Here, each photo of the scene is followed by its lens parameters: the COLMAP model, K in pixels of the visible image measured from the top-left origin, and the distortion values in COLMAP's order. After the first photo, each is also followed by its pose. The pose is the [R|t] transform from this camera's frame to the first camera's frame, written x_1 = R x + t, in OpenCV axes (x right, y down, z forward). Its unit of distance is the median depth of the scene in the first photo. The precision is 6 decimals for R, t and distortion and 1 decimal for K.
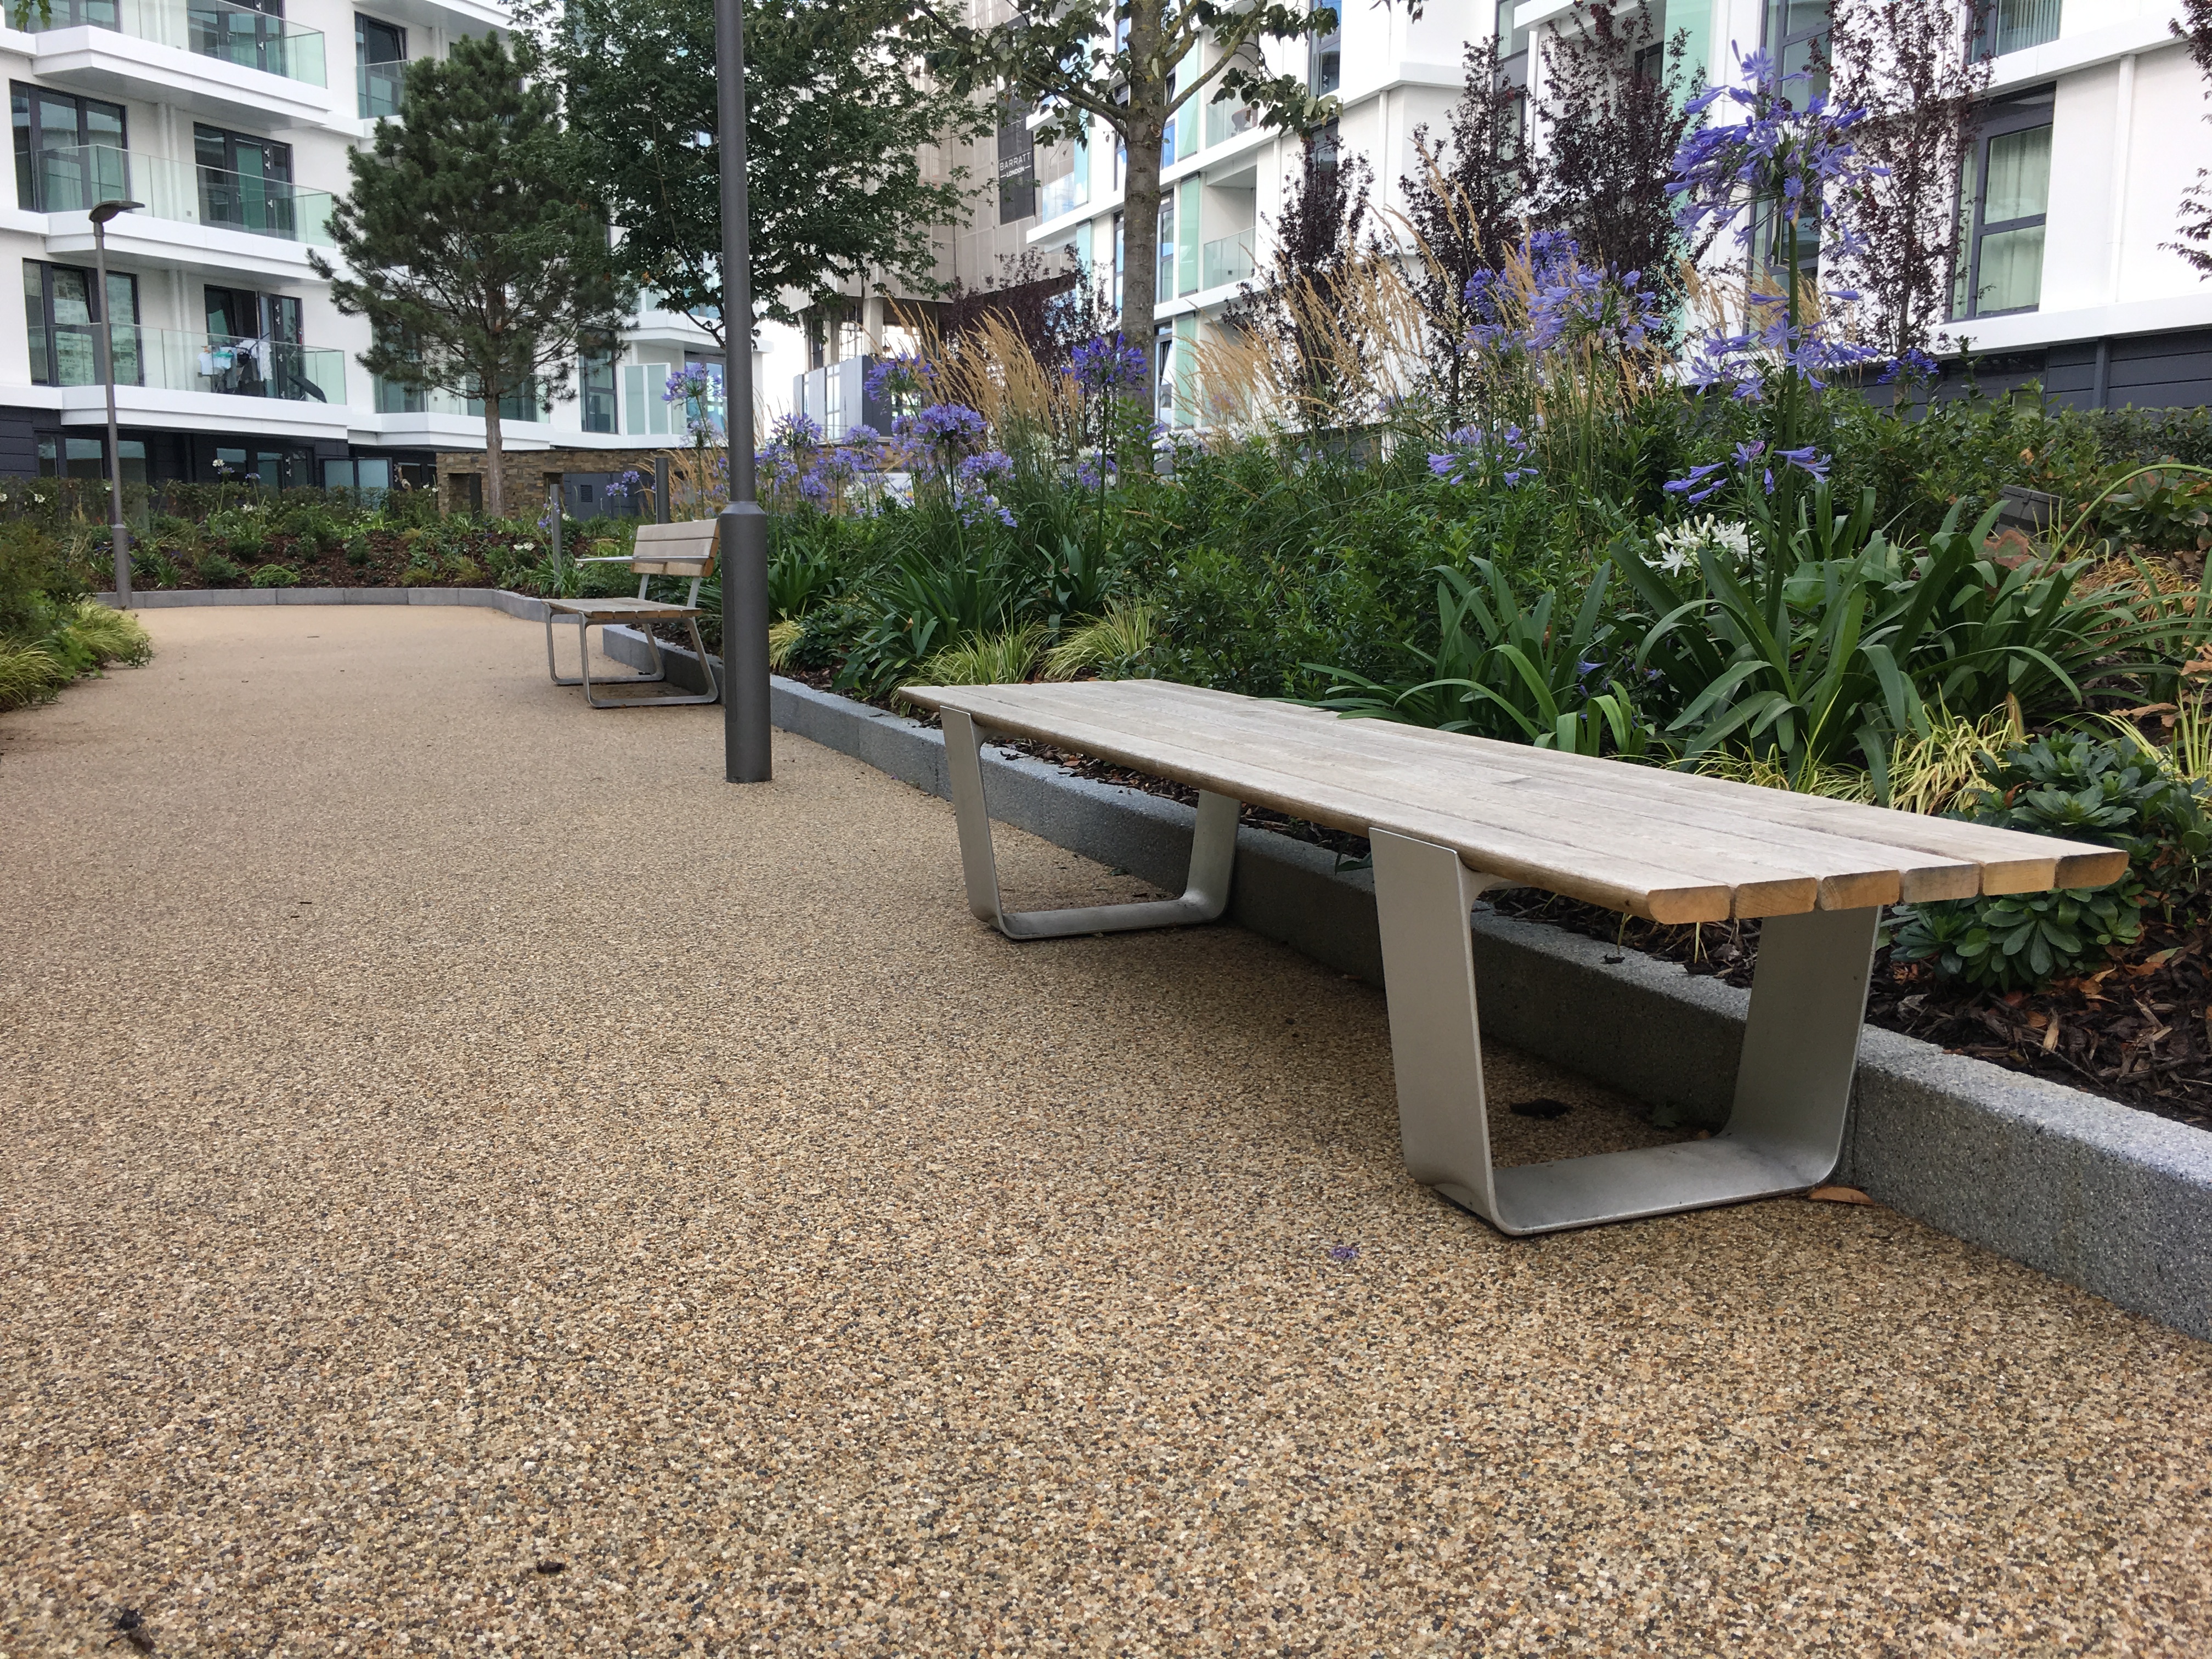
lens RADIAL K [[1884.6, 0, 1093.3], [0, 1884.6, 808.1], [0, 0, 1]] dist [0.064177, -0.081293]
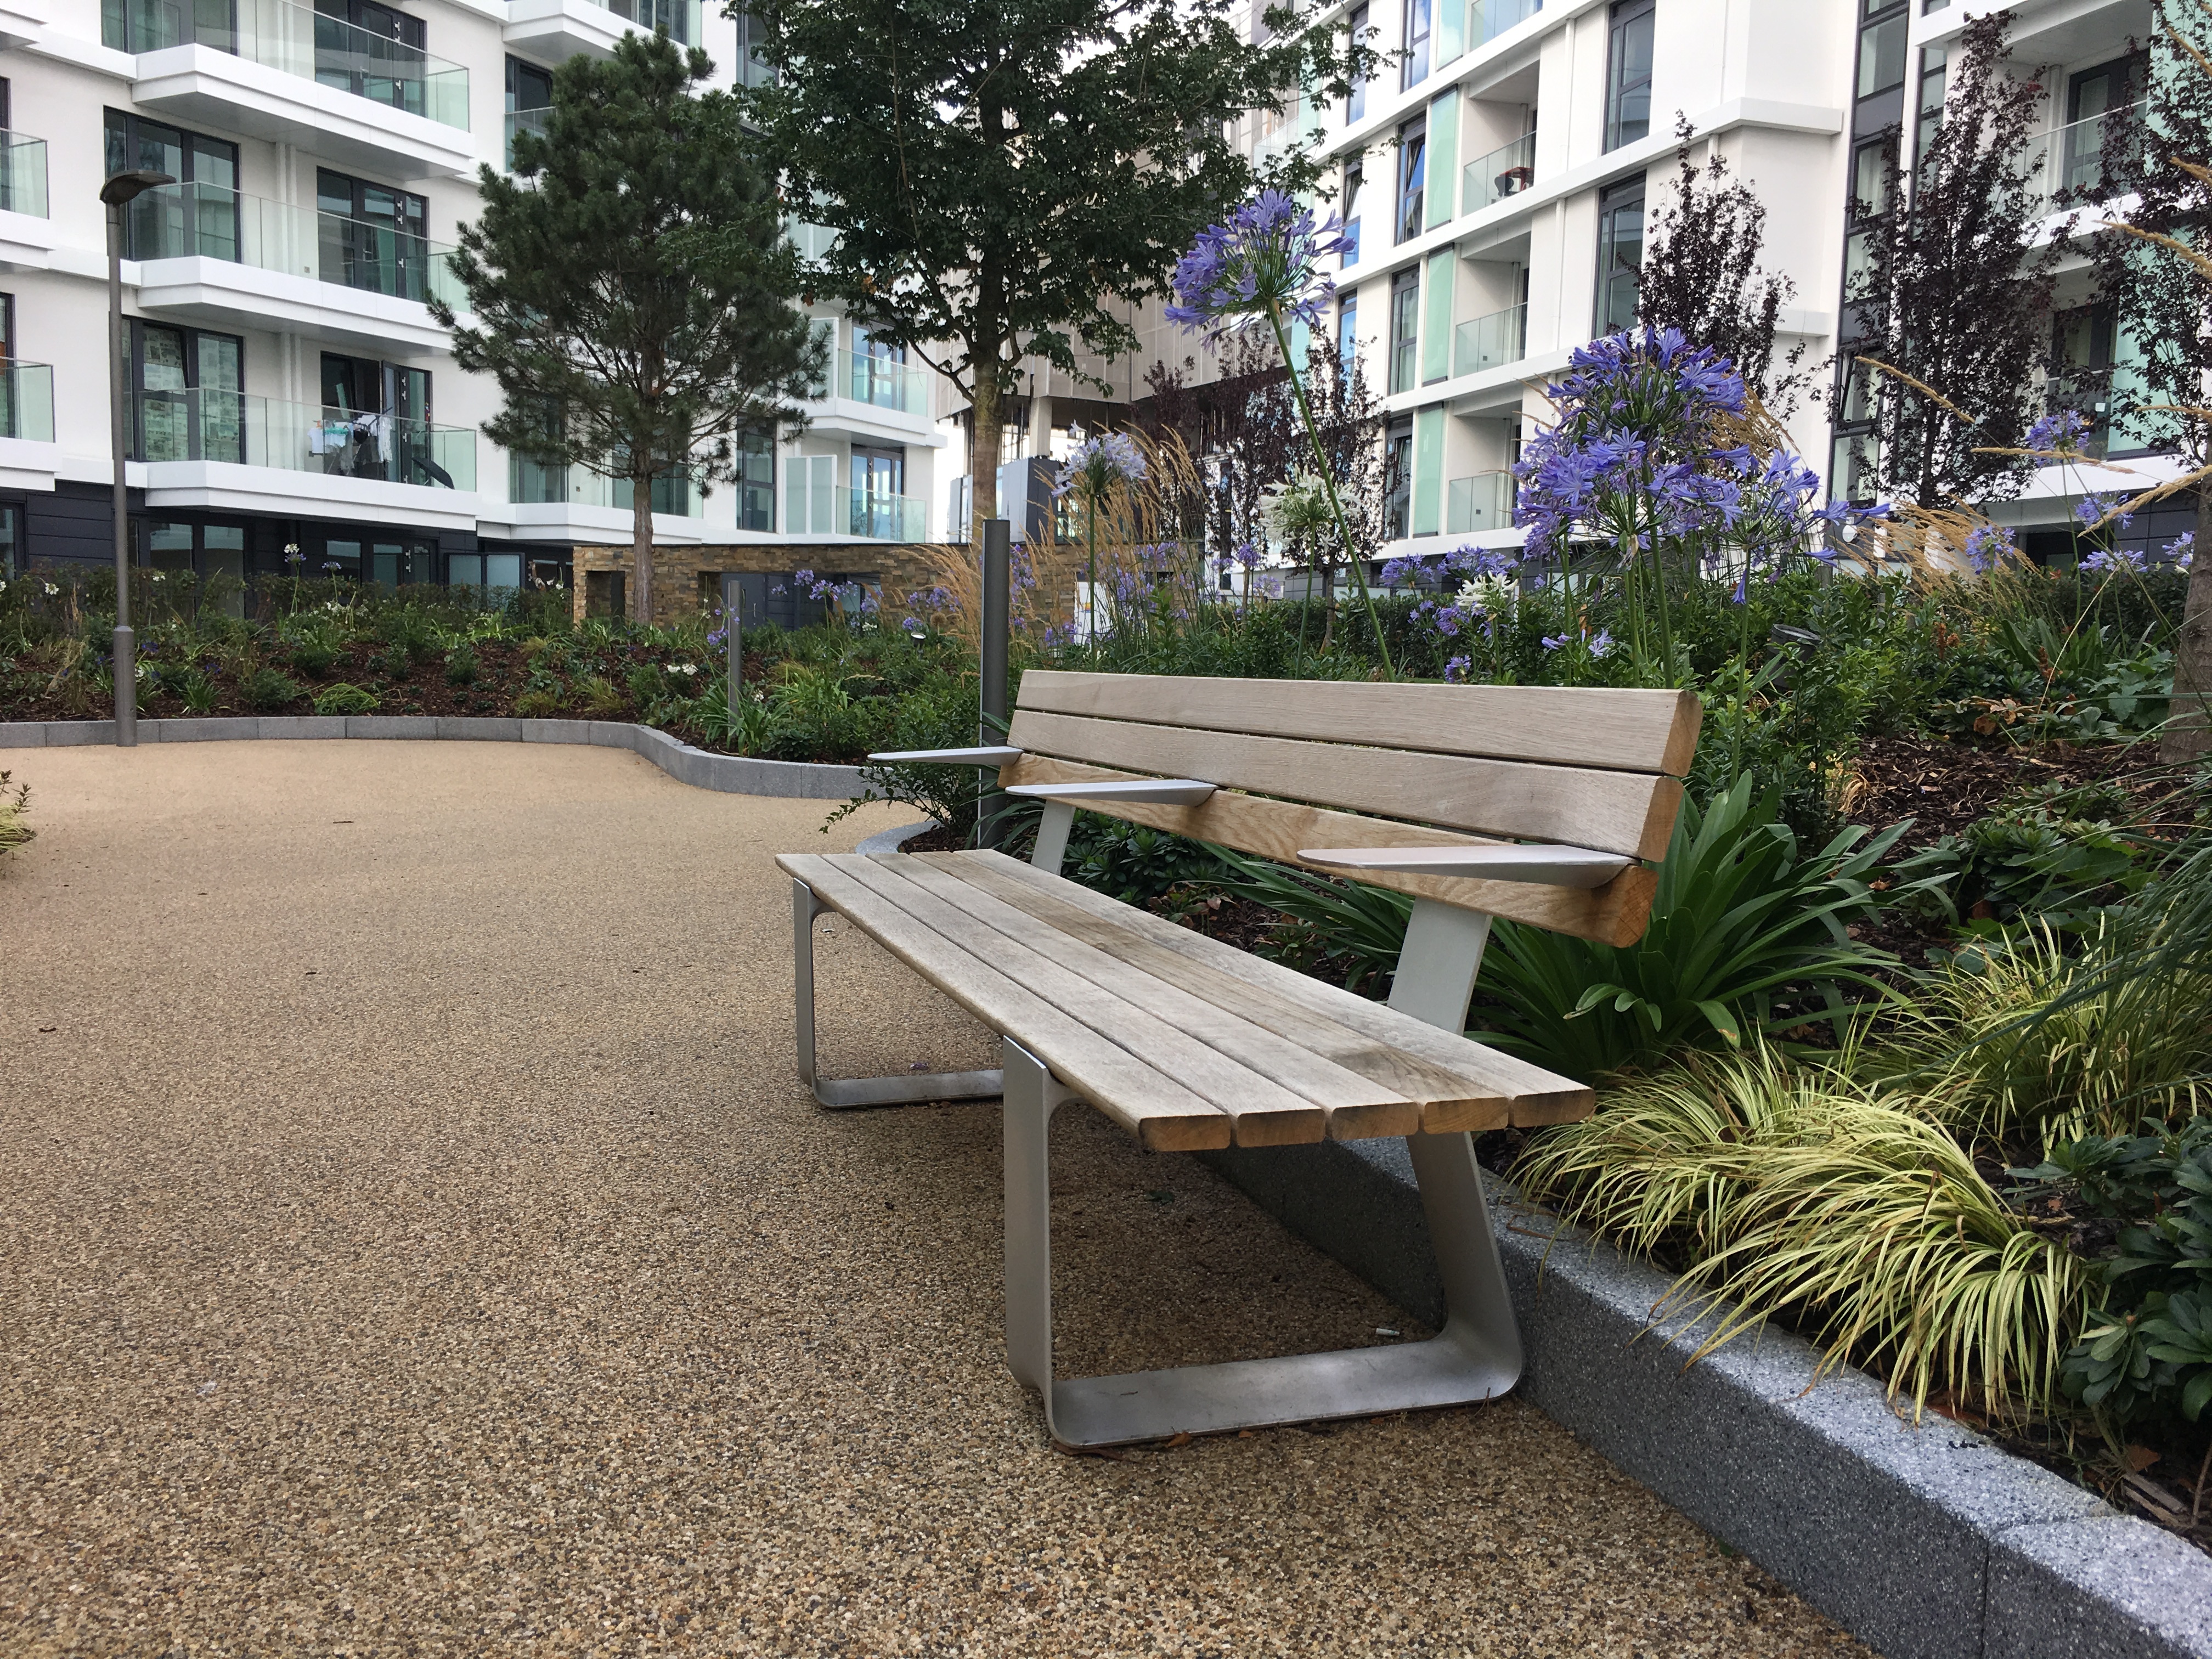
lens RADIAL K [[1884.6, 0, 1110.1], [0, 1884.6, 843.6], [0, 0, 1]] dist [0.064177, -0.081293]
pose [[0.998071, 0.027280, -0.055767, -0.057068], [-0.029542, 0.998757, -0.040154, -0.028144], [0.054602, 0.041724, 0.997636, 0.176133]]
